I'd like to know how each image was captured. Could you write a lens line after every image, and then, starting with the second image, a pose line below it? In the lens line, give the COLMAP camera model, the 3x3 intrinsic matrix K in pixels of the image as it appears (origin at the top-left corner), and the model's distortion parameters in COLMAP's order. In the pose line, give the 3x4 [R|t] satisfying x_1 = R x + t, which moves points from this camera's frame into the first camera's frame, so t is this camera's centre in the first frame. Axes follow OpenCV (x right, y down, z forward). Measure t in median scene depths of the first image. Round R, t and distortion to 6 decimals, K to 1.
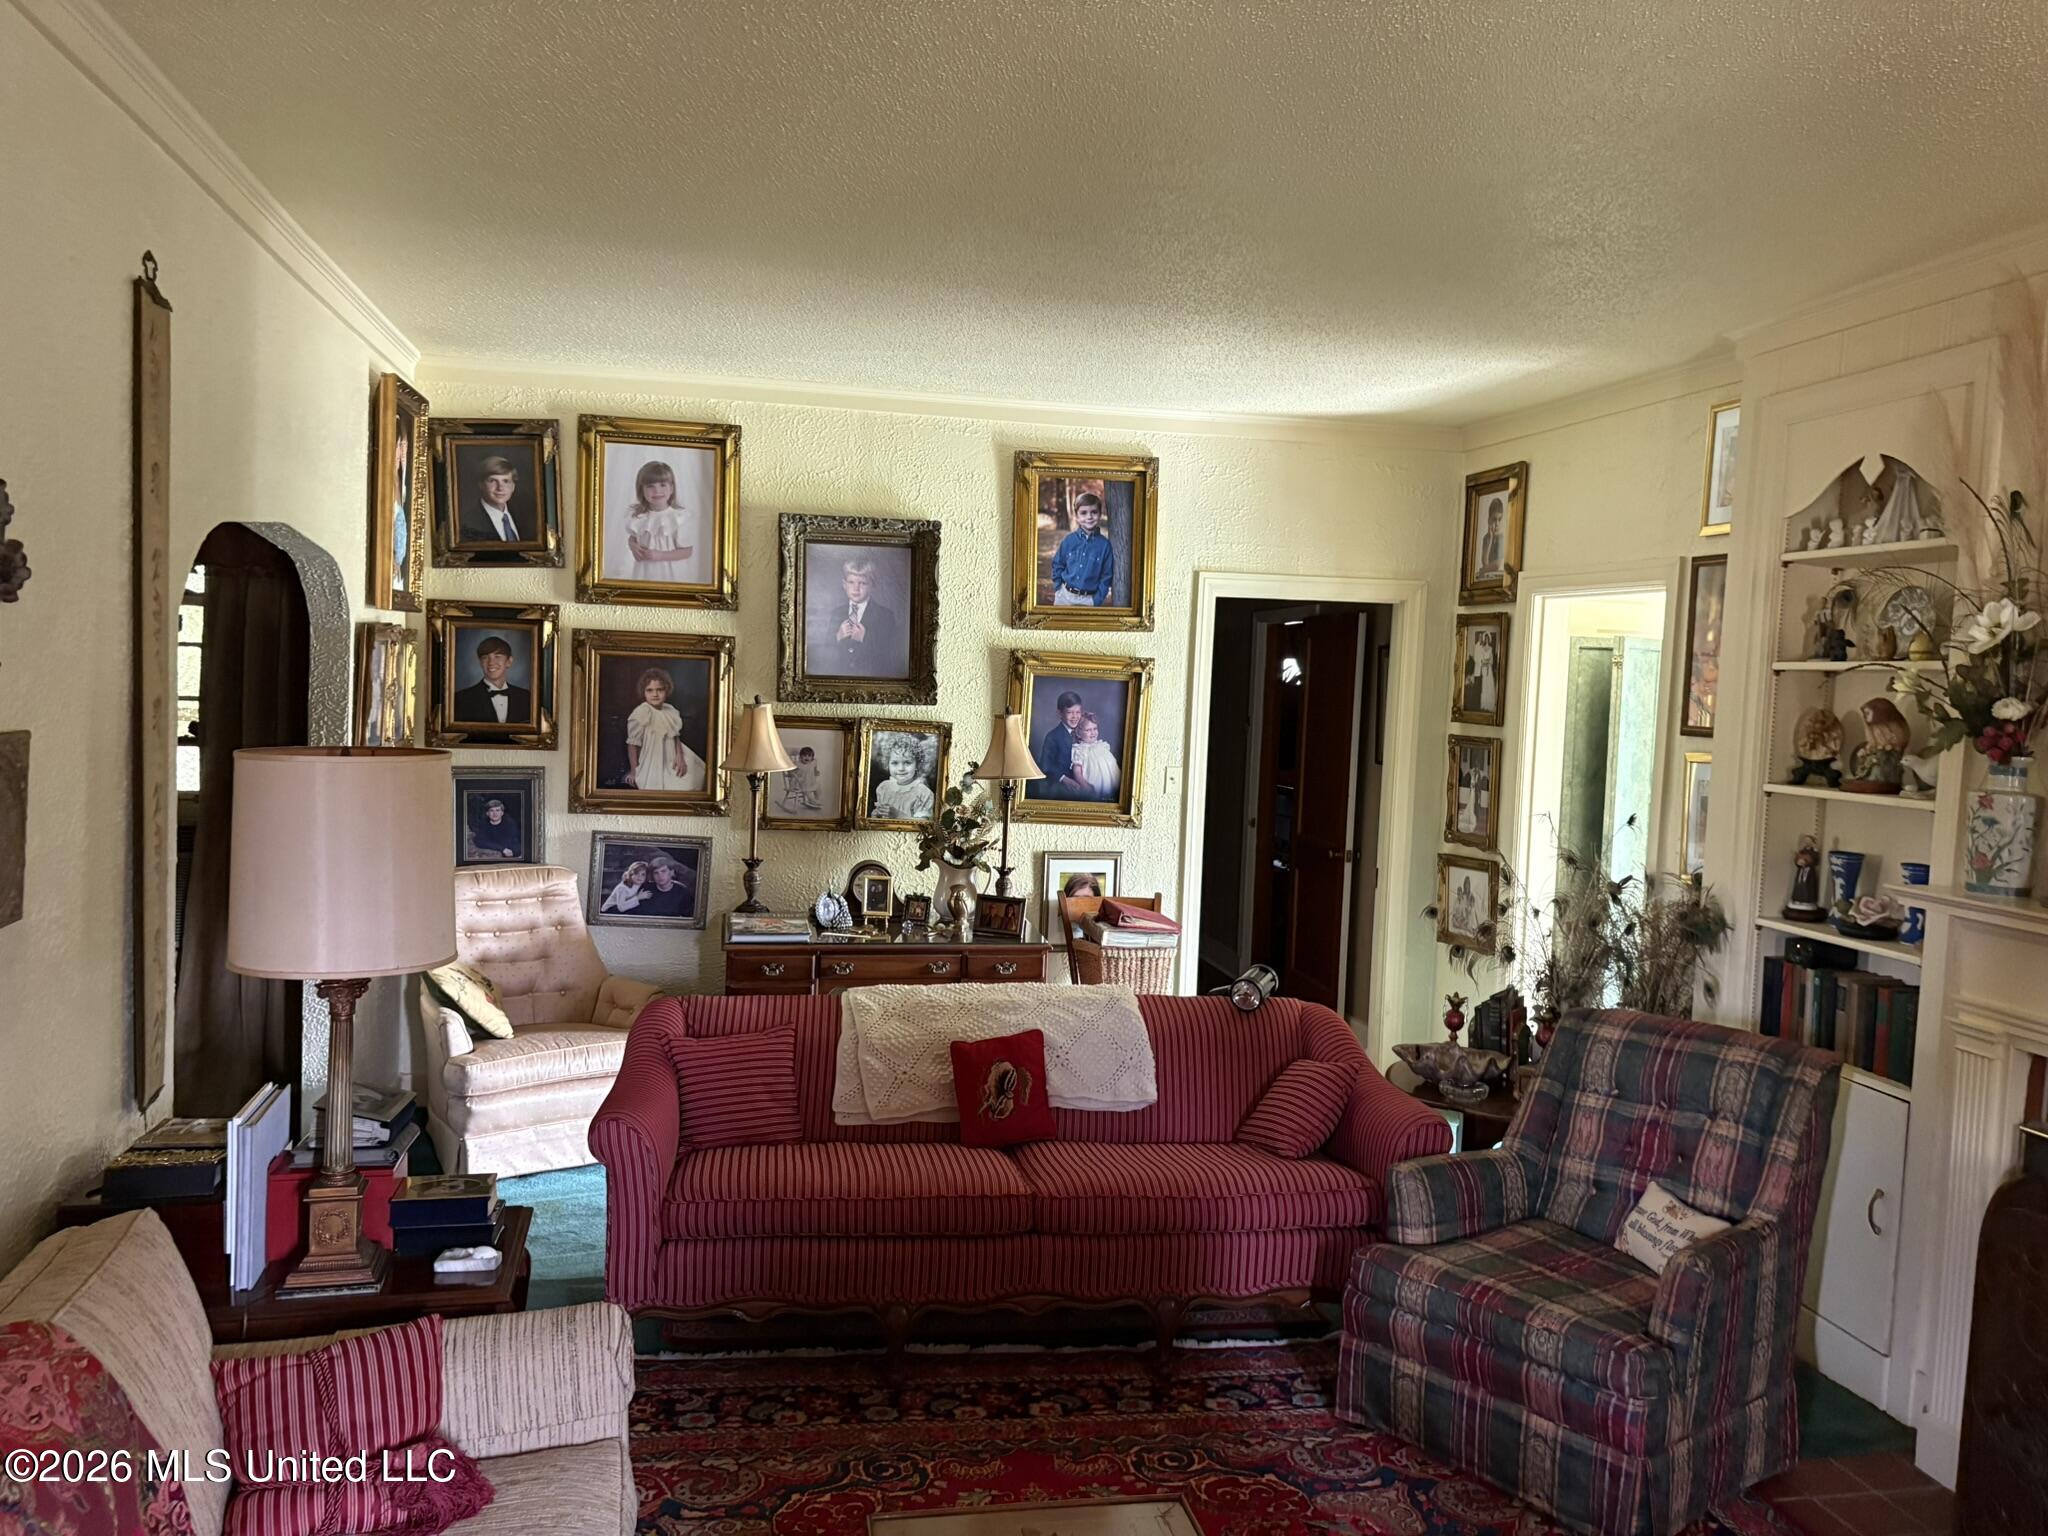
lens RADIAL K [[1546.3, 0, 1023.7], [0, 1546.3, 768.9], [0, 0, 1]] dist [0.031856, -0.027779]
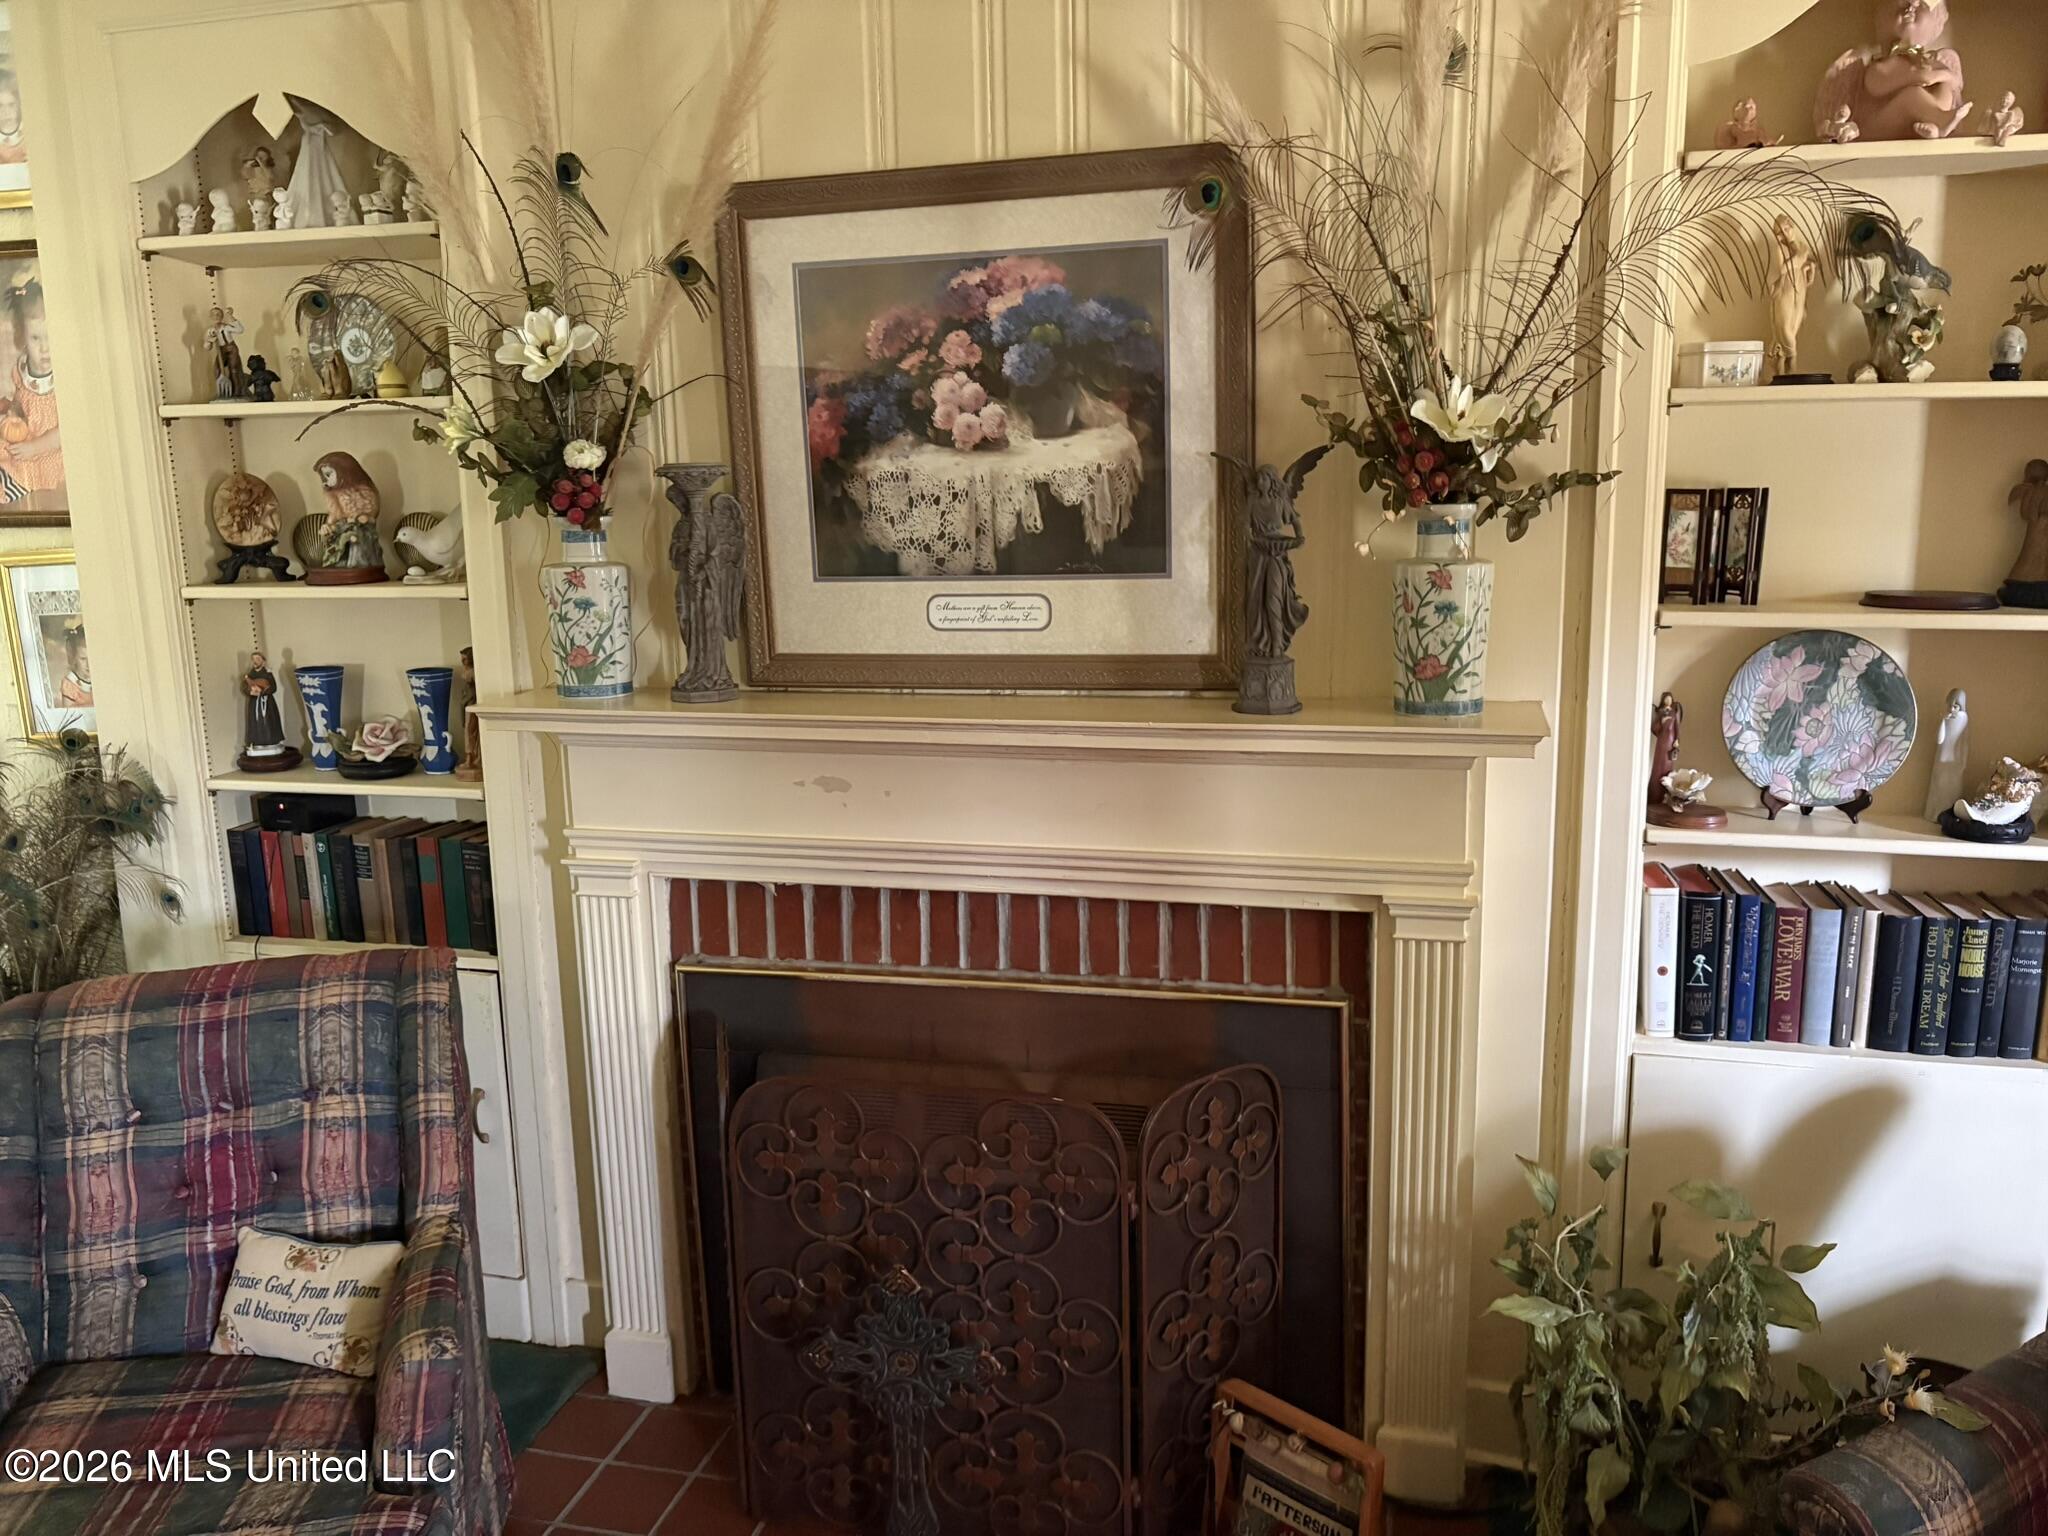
lens RADIAL K [[1546.3, 0, 1028.6], [0, 1546.3, 759.6], [0, 0, 1]] dist [0.031856, -0.027779]
pose [[0.428765, -0.221356, 0.875878, 0.020376], [0.092962, 0.975182, 0.200945, -0.022261], [-0.898620, -0.004735, 0.438701, 0.409400]]
